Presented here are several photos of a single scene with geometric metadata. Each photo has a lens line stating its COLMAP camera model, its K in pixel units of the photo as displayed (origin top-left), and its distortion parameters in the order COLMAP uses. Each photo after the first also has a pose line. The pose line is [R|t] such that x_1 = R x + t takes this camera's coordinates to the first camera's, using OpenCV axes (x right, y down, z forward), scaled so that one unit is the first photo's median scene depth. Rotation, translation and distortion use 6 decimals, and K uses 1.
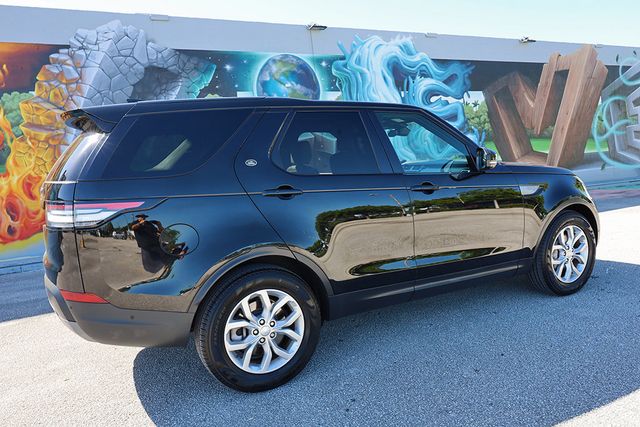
lens RADIAL K [[463.5, 0, 314.1], [0, 463.5, 213.0], [0, 0, 1]] dist [0.000747, 0.008650]
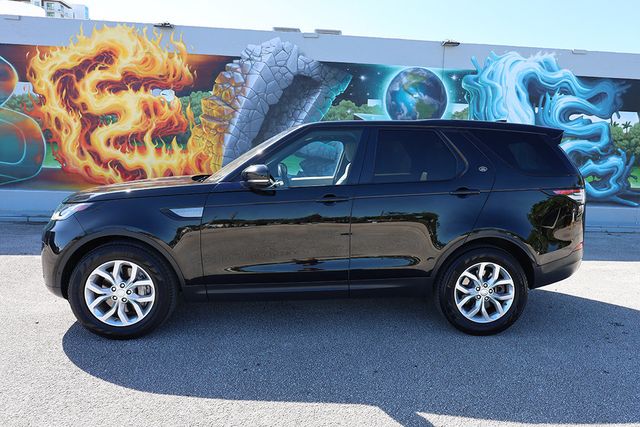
lens RADIAL K [[418.2, 0, 343.0], [0, 418.2, 206.3], [0, 0, 1]] dist [0.004668, 0.002769]
pose [[0.927656, 0.143772, -0.344649, 0.184357], [-0.142511, 0.989364, 0.029136, -0.021343], [0.345173, 0.022088, 0.938279, 0.010622]]
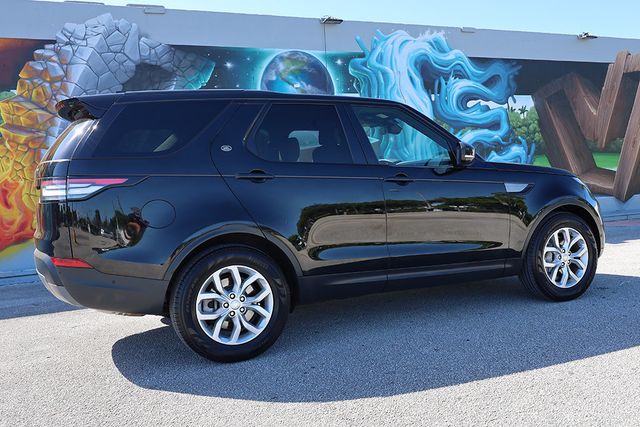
lens RADIAL K [[597.1, 0, 319.9], [0, 597.1, 219.7], [0, 0, 1]] dist [0.006914, 0.000000]
pose [[0.998784, 0.016563, -0.046429, 0.048266], [-0.019167, 0.998234, -0.056222, 0.043292], [0.045416, 0.057044, 0.997338, -0.118907]]
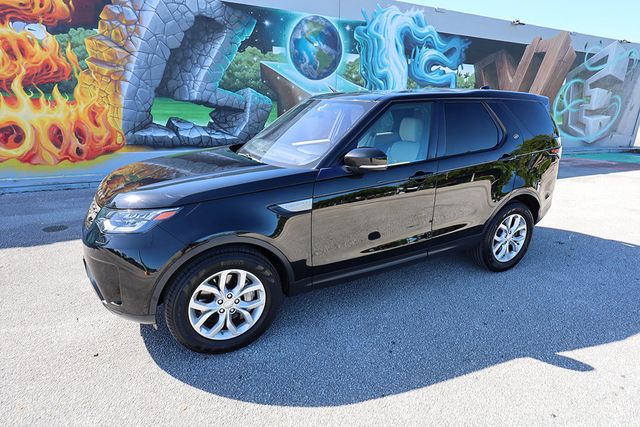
lens RADIAL K [[365.5, 0, 318.4], [0, 365.5, 209.6], [0, 0, 1]] dist [0.013773, -0.004013]
pose [[0.995065, 0.088947, 0.043976, -0.060891], [-0.095339, 0.979875, 0.175370, -0.035222], [-0.027492, -0.178698, 0.983520, 0.022596]]
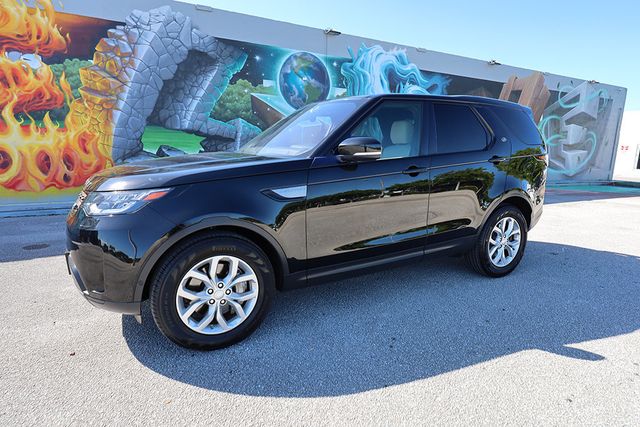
lens RADIAL K [[365.5, 0, 316.5], [0, 365.5, 211.1], [0, 0, 1]] dist [0.013773, -0.004013]
pose [[0.994744, 0.082975, 0.059996, -0.061403], [-0.086562, 0.994445, 0.059891, 0.009672], [-0.054693, -0.064770, 0.996400, 0.023764]]
